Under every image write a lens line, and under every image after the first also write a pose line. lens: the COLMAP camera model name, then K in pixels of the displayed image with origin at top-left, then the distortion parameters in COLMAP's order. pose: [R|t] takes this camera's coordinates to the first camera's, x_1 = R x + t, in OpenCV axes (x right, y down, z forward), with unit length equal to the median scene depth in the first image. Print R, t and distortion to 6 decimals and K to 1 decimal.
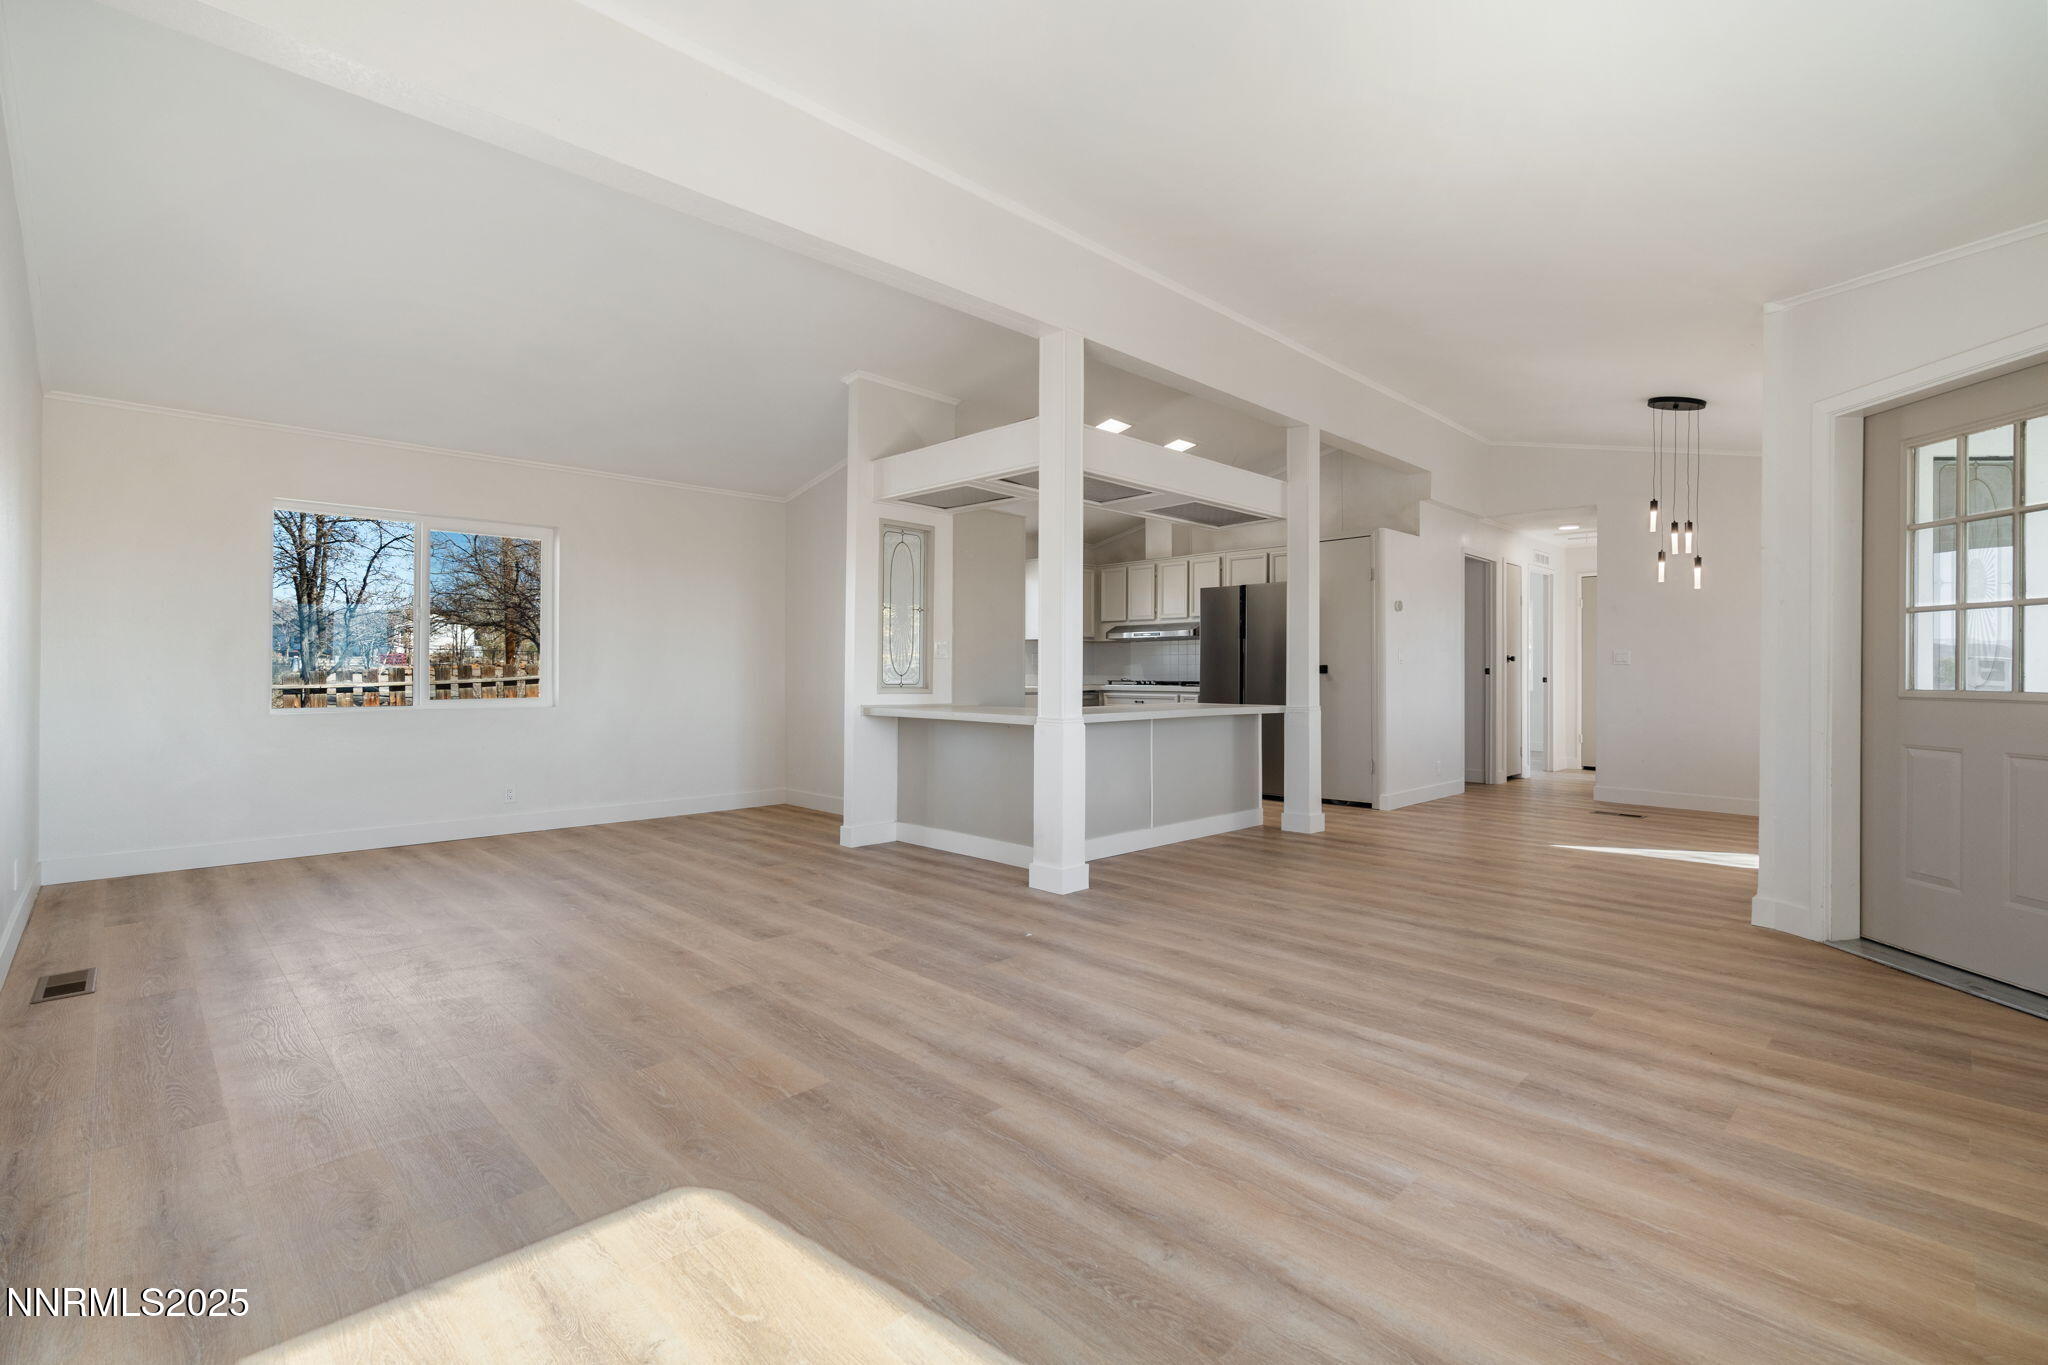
lens RADIAL K [[931.8, 0, 1024.0], [0, 931.8, 682.5], [0, 0, 1]] dist [-0.001262, -0.000031]
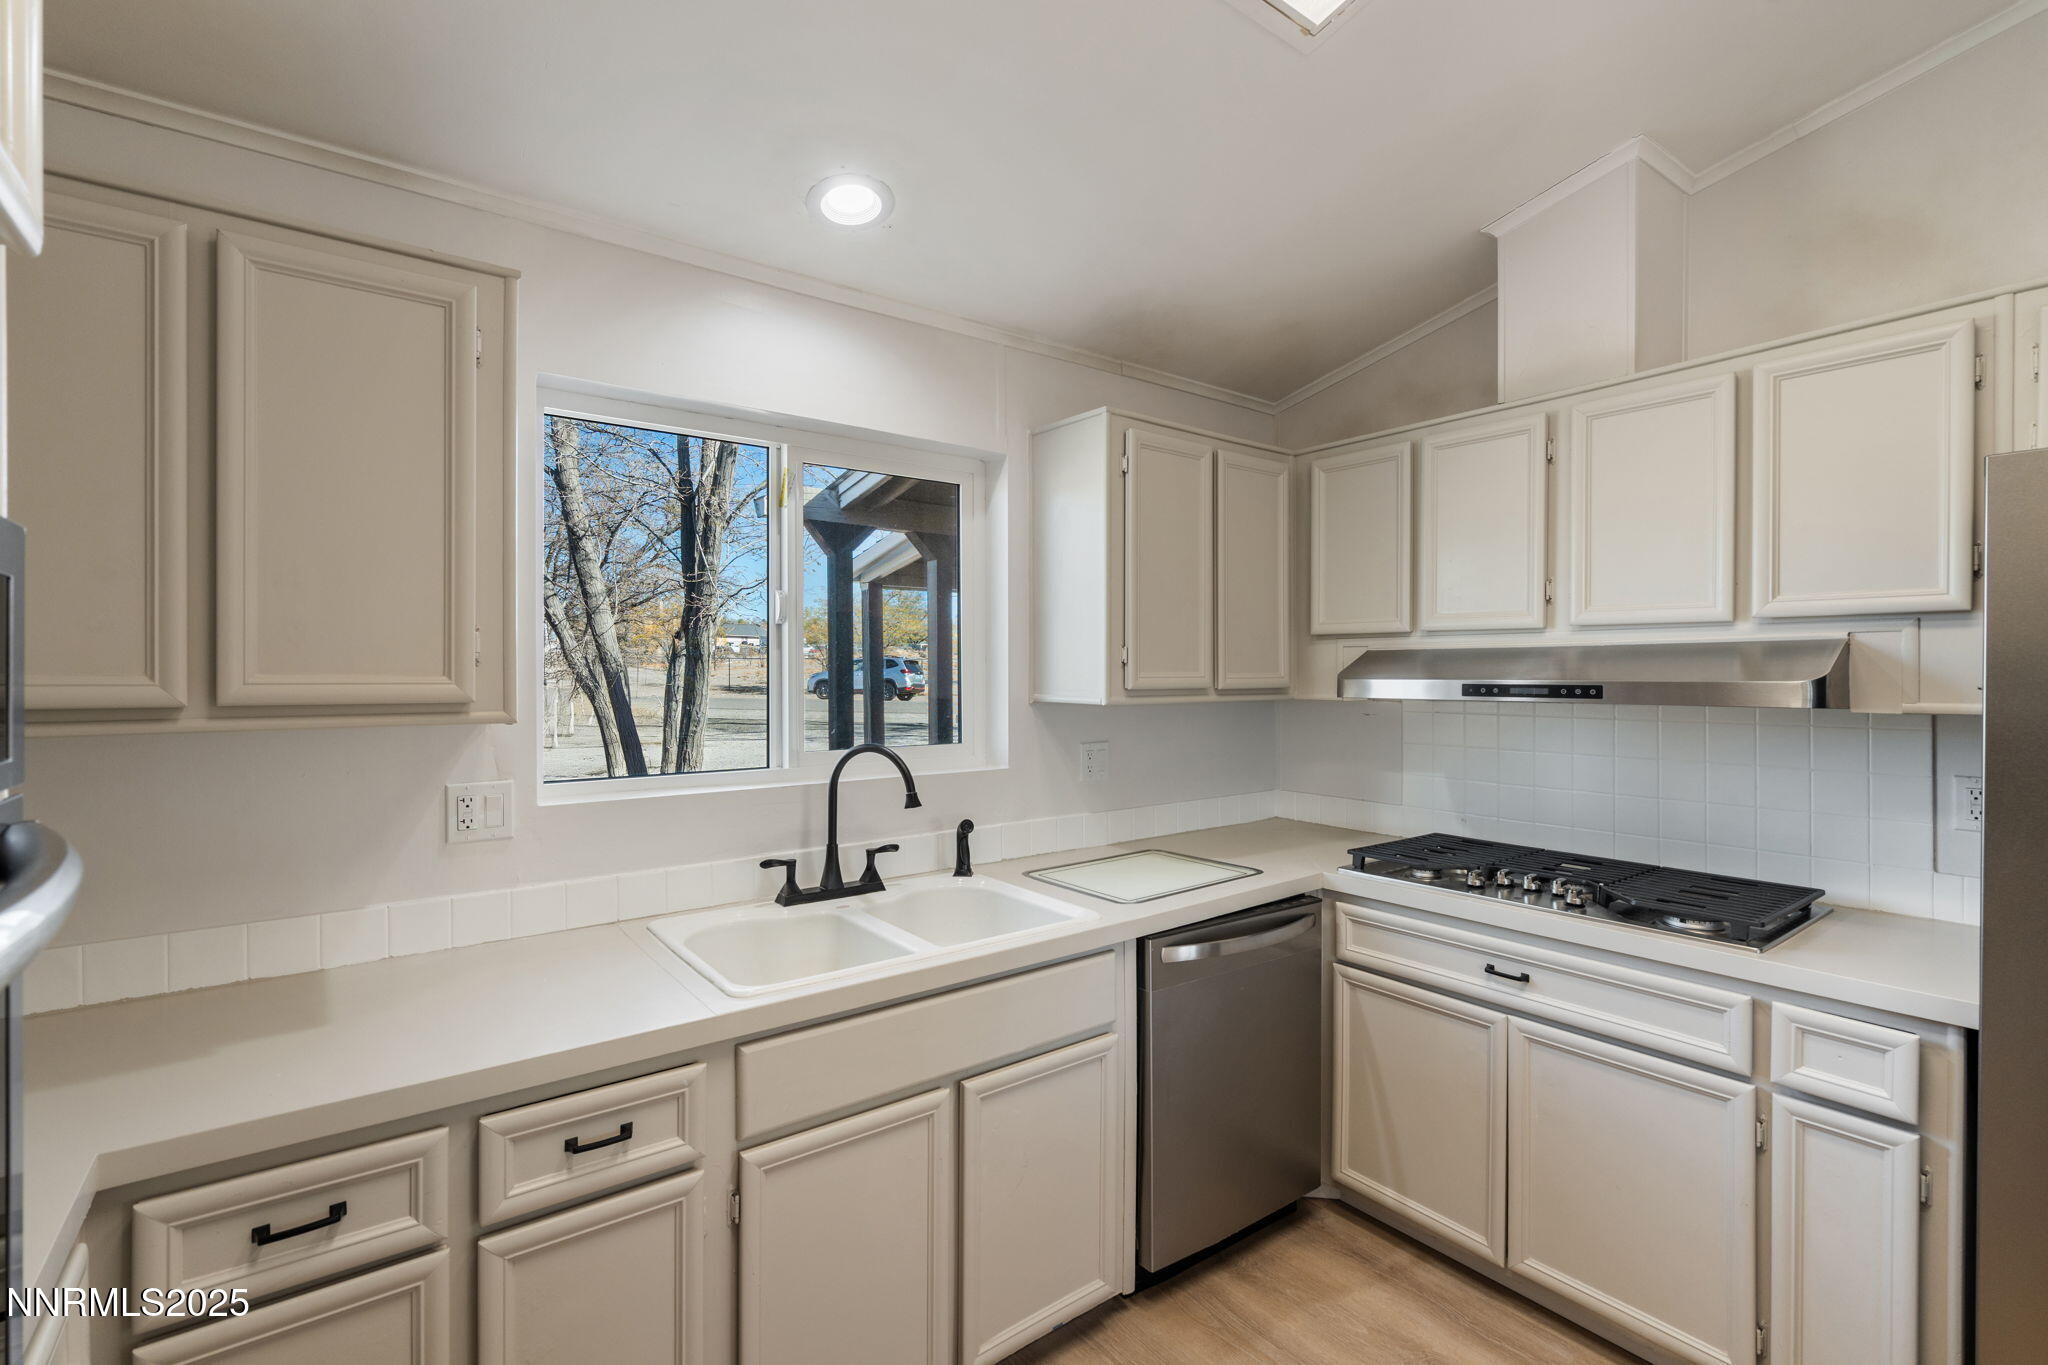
lens RADIAL K [[931.8, 0, 1024.0], [0, 931.8, 682.5], [0, 0, 1]] dist [-0.001262, -0.000031]
pose [[0.991028, 0.000617, -0.133649, 0.031525], [-0.000069, 0.999992, 0.004108, -0.053157], [0.133651, -0.004062, 0.991020, 0.713778]]
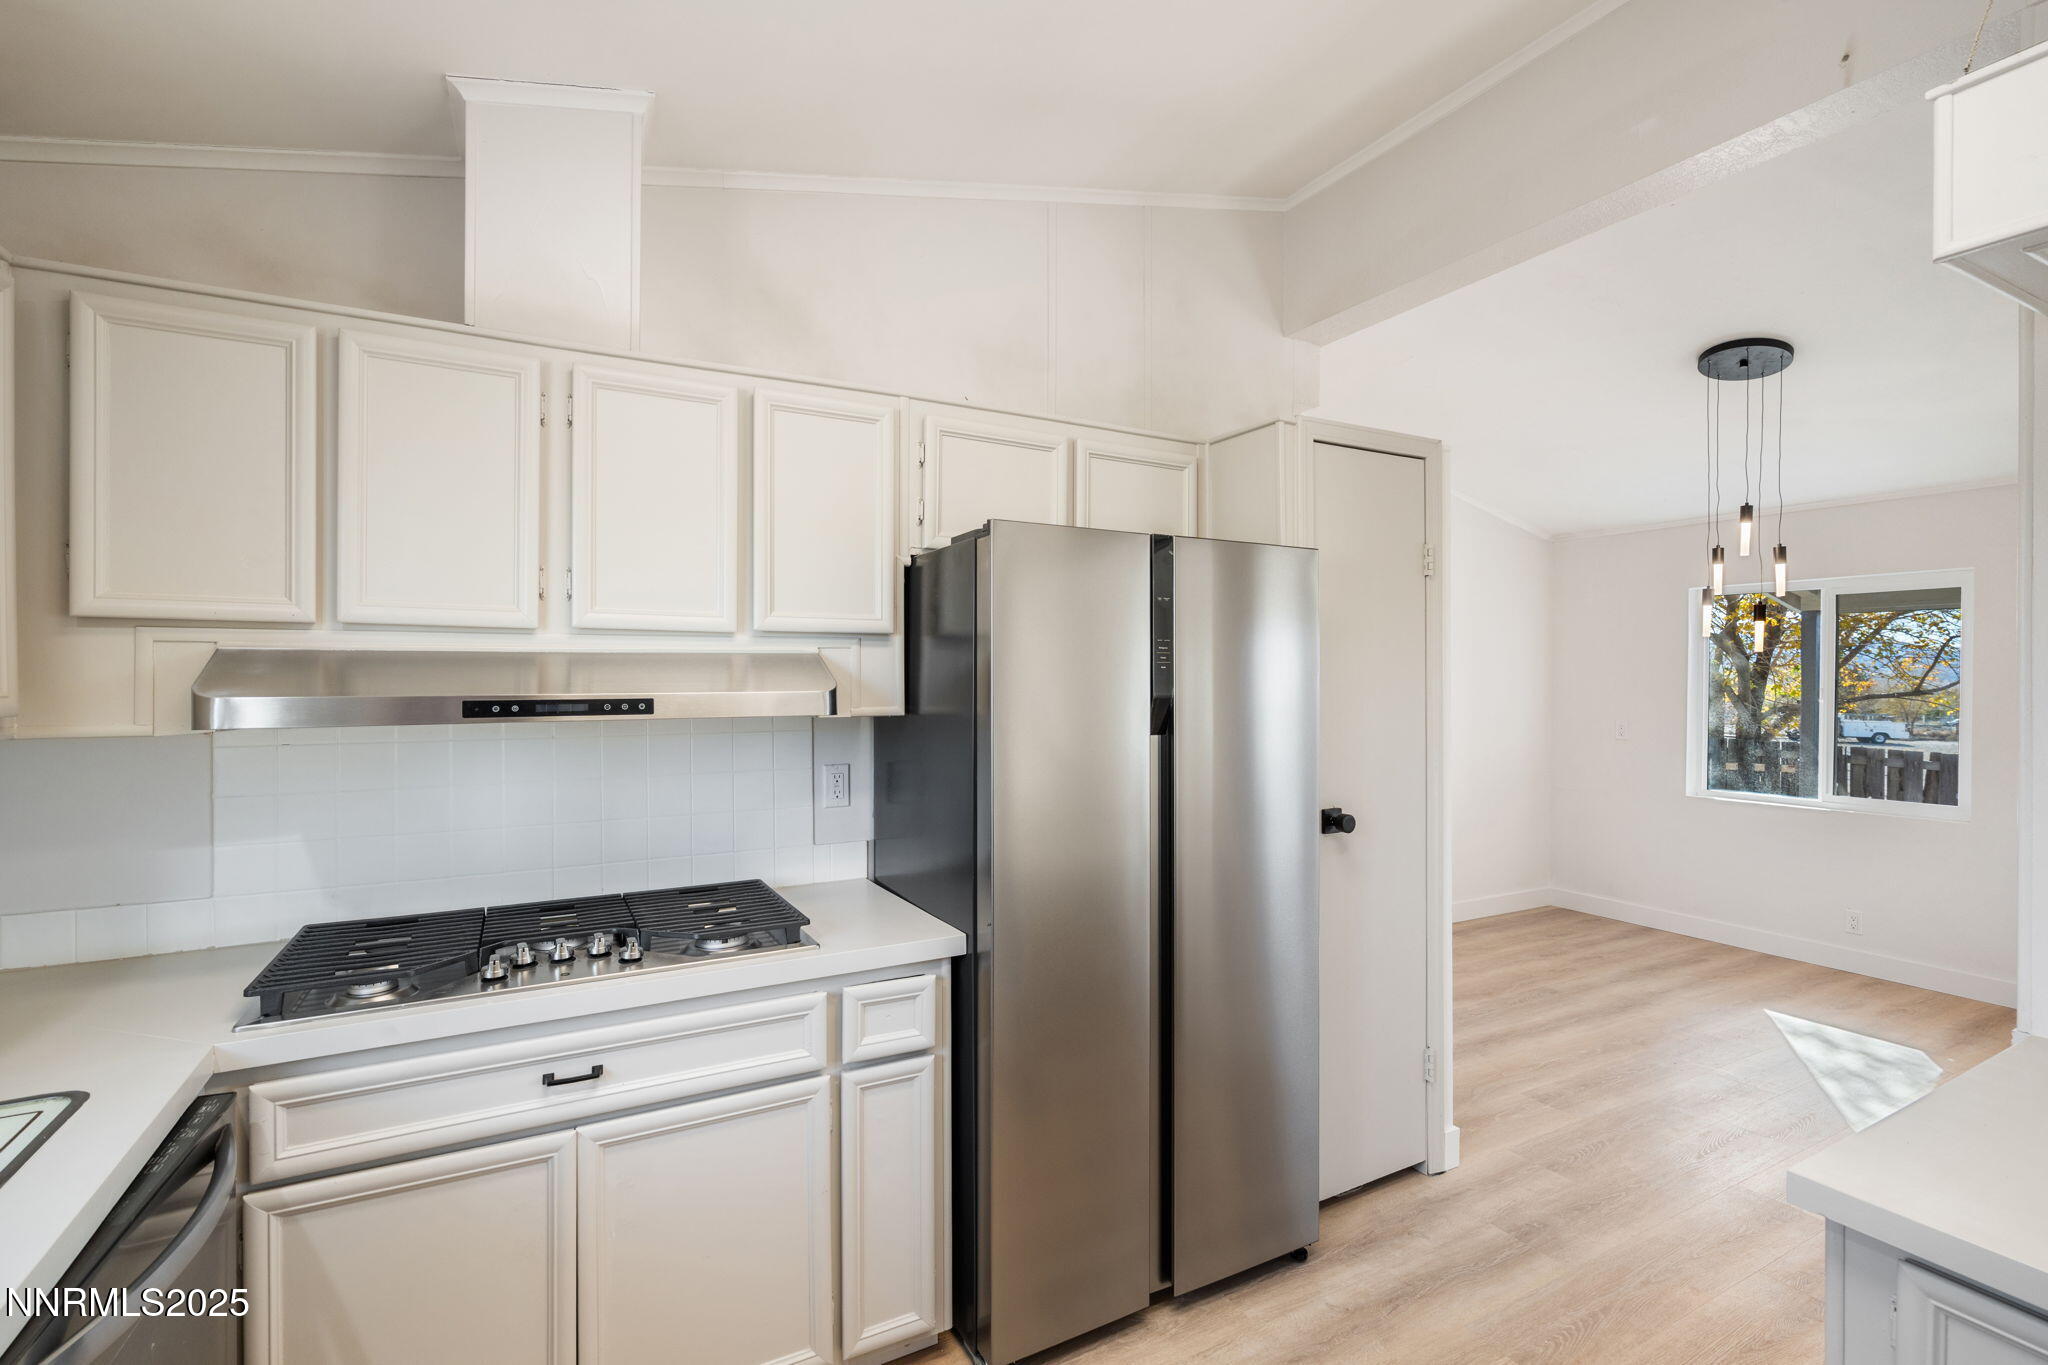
lens RADIAL K [[931.8, 0, 1024.0], [0, 931.8, 682.5], [0, 0, 1]] dist [-0.001262, -0.000031]
pose [[0.274216, -0.003746, 0.961661, -0.028723], [0.011394, 0.999935, 0.000646, -0.054158], [-0.961601, 0.010780, 0.274241, 0.828511]]
